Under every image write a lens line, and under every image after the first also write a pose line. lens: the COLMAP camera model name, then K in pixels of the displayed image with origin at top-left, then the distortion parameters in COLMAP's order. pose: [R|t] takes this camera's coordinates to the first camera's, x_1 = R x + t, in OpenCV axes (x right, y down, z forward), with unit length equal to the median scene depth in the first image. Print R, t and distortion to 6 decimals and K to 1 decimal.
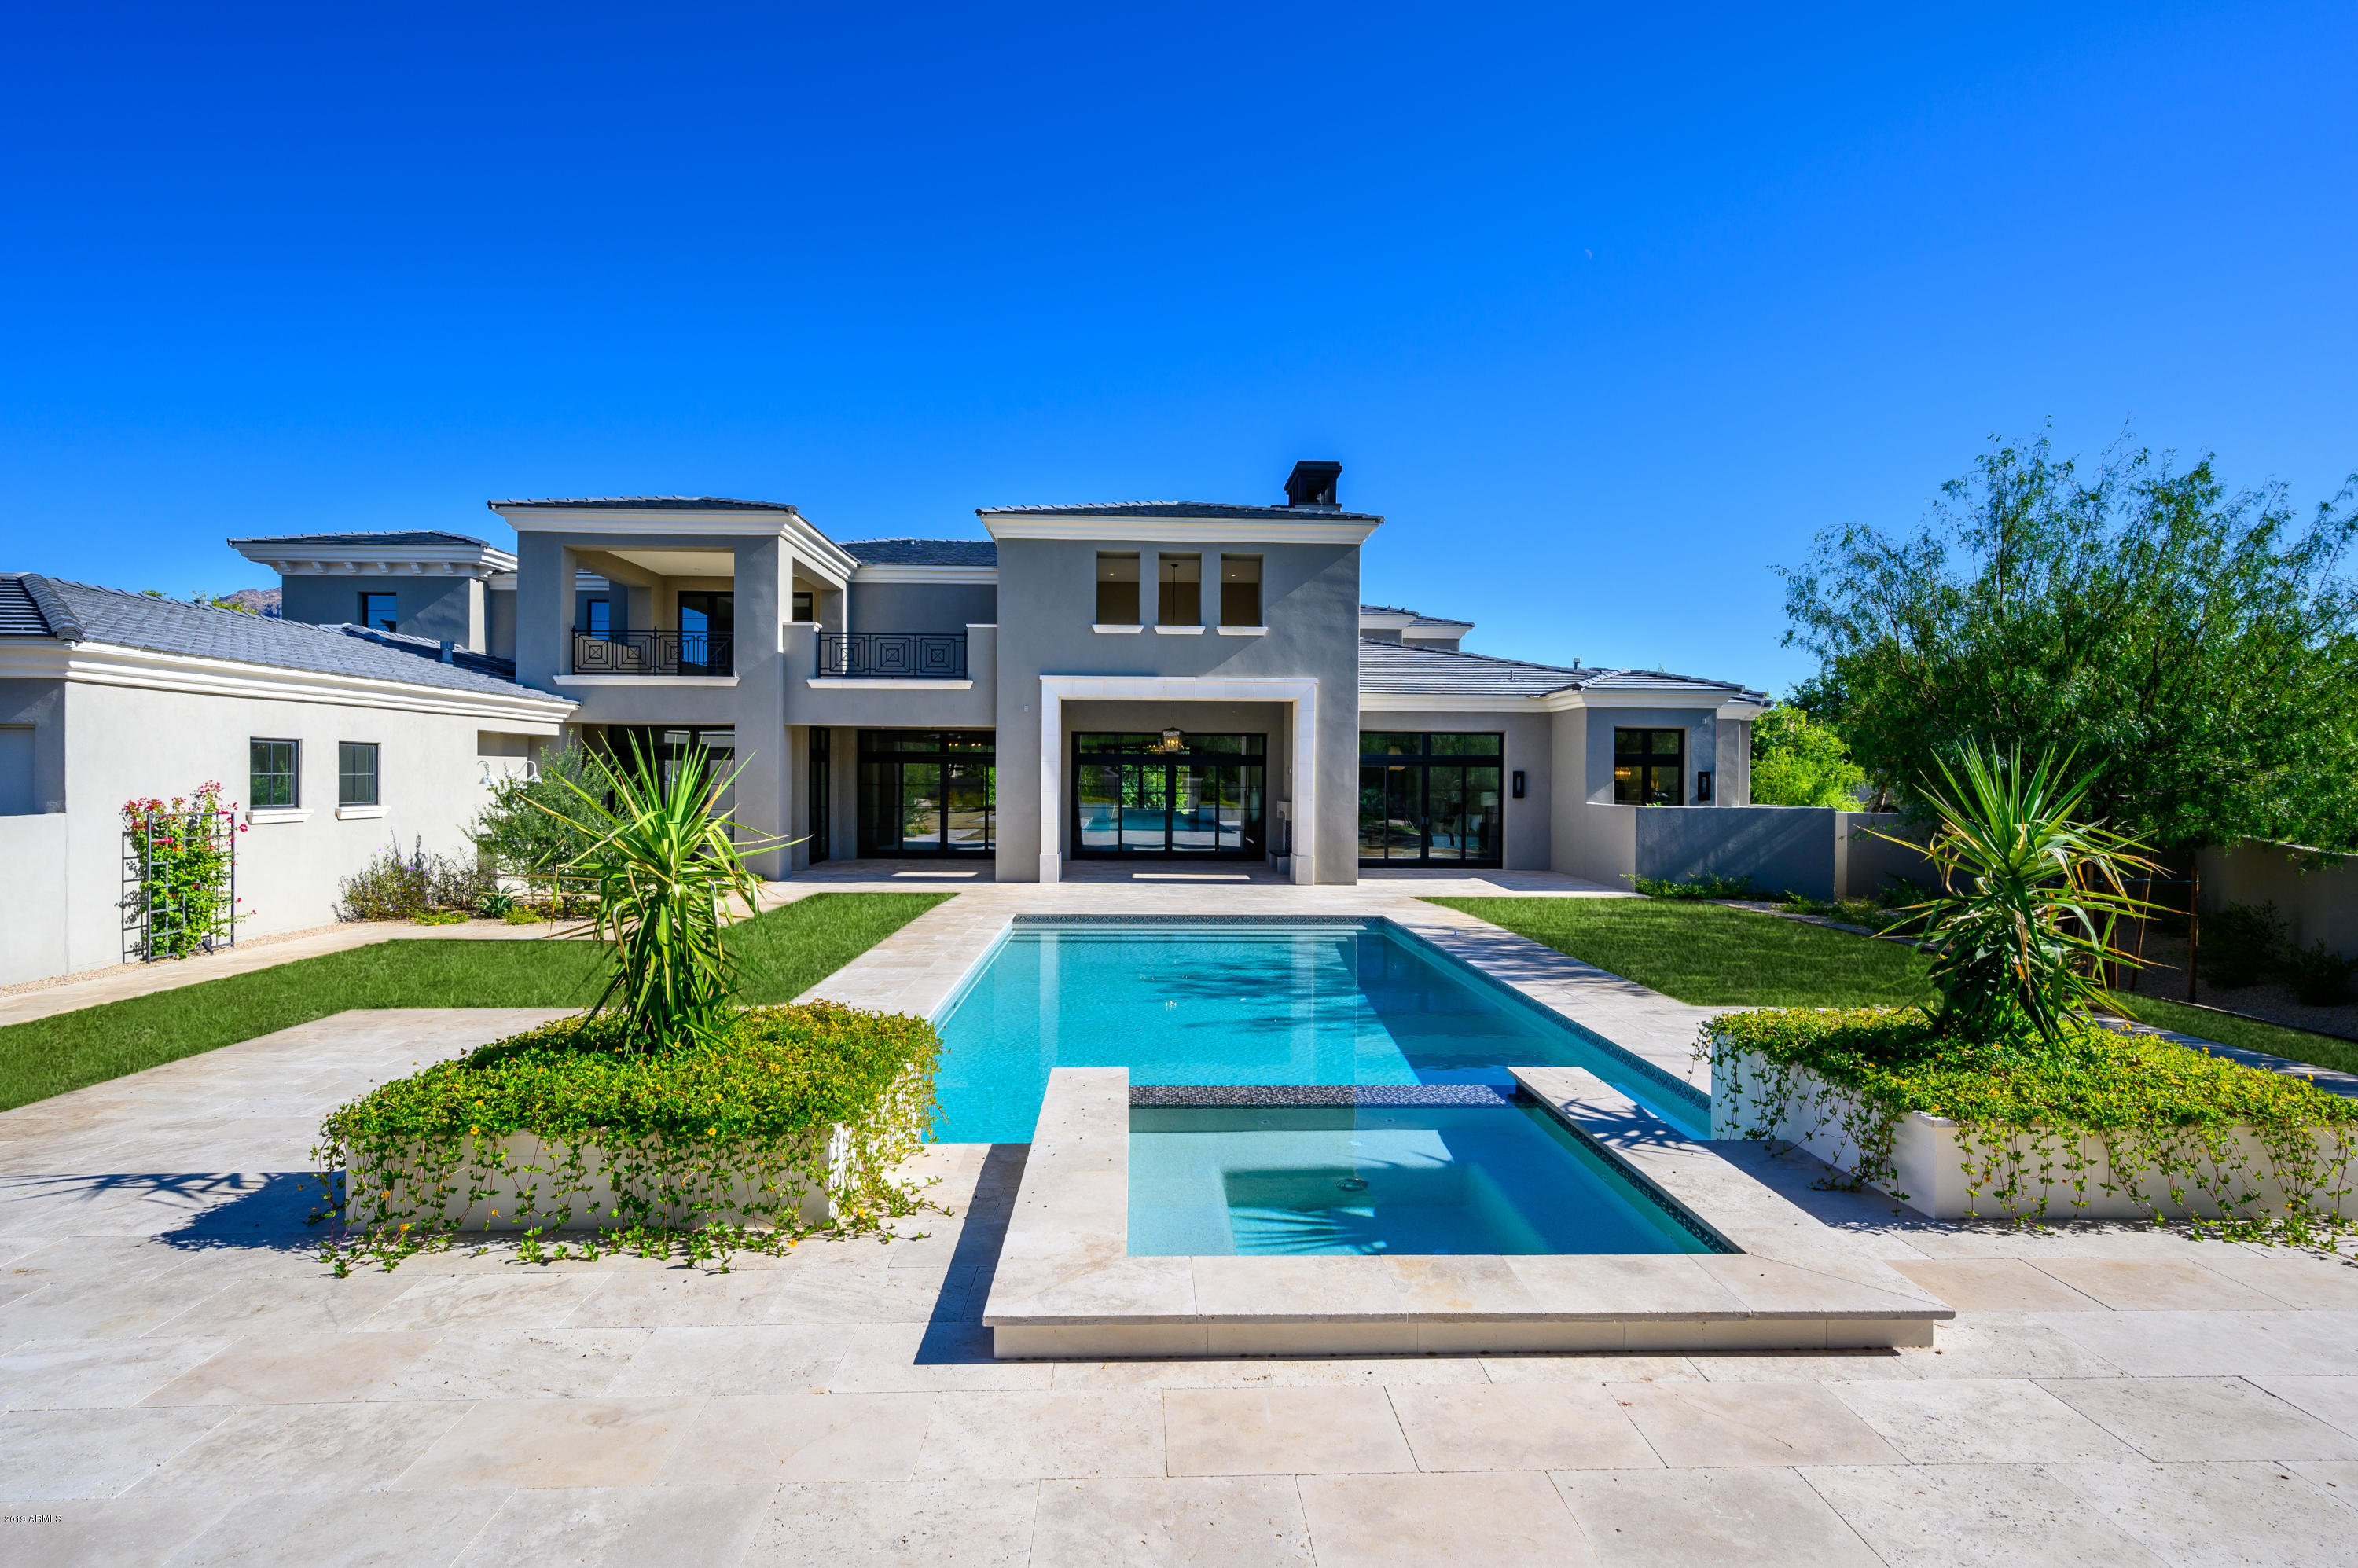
lens RADIAL K [[1163.9, 0, 1174.2], [0, 1163.9, 785.6], [0, 0, 1]] dist [0.000096, 0.000385]
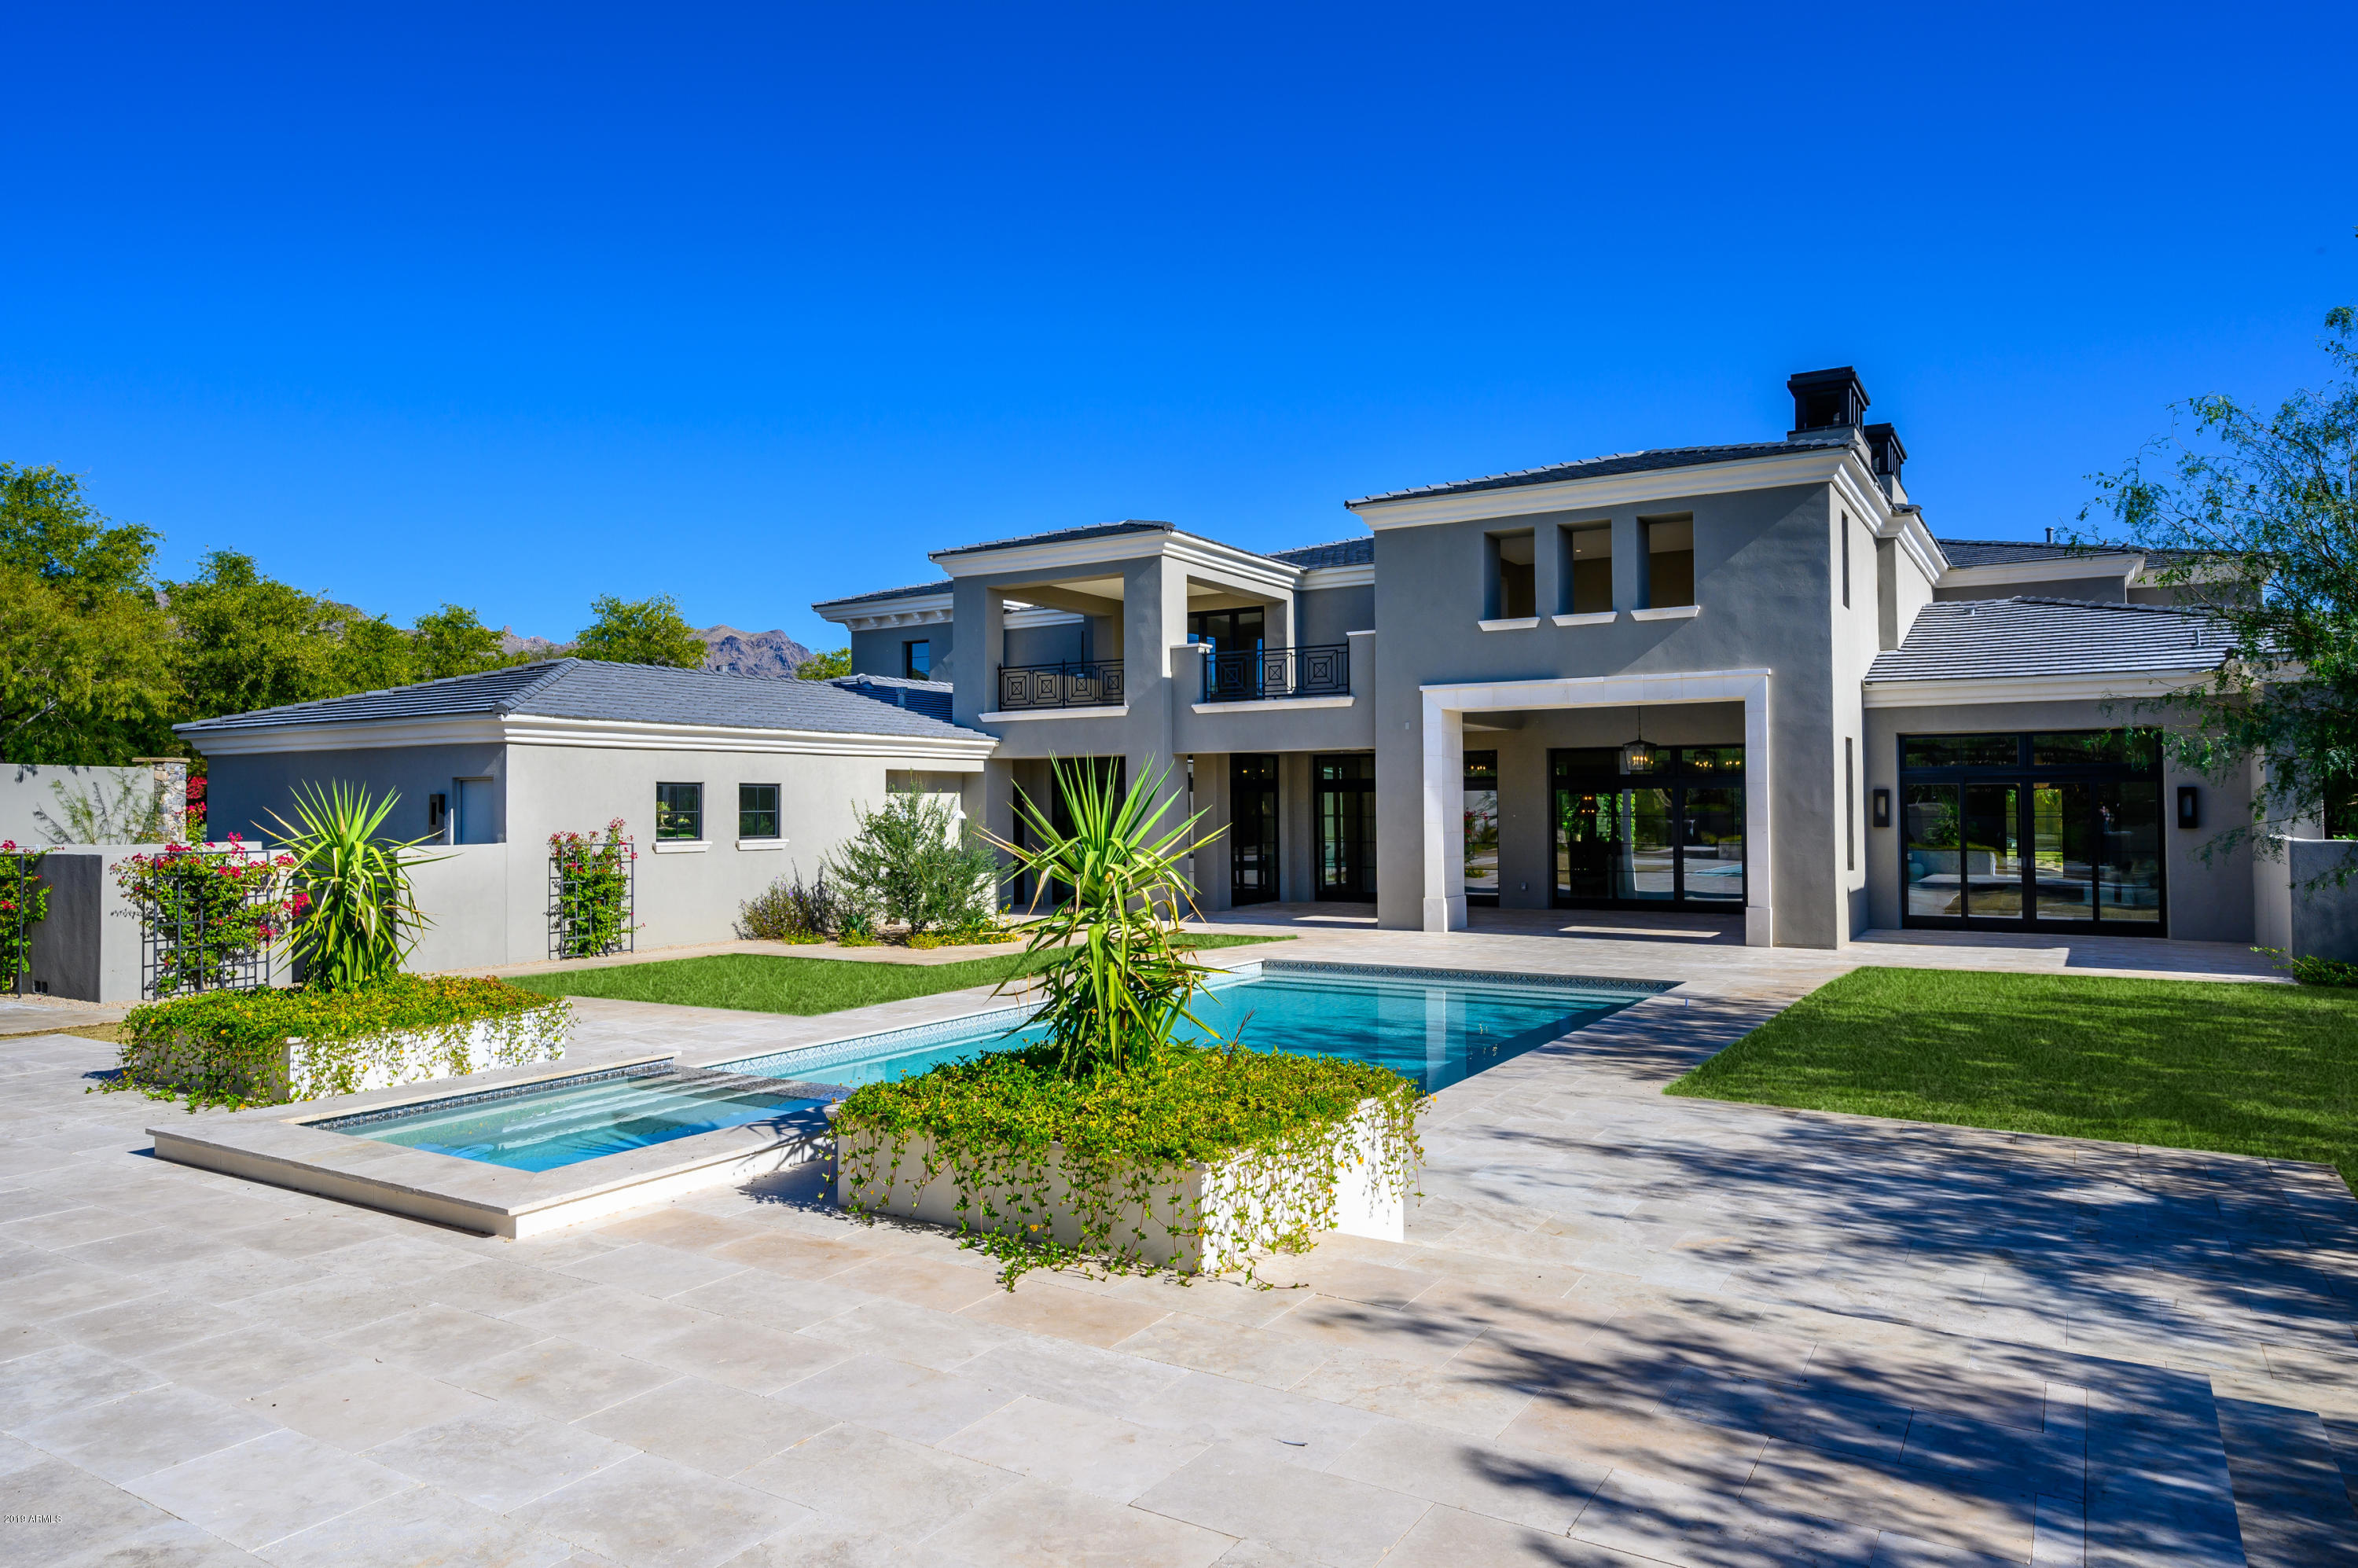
lens RADIAL K [[1476.6, 0, 1177.8], [0, 1476.6, 785.2], [0, 0, 1]] dist [0.000609, 0.000085]
pose [[0.835431, -0.021025, -0.549193, 0.325378], [0.008174, 0.999633, -0.025835, 0.004041], [0.549534, 0.017094, 0.835296, 0.004216]]
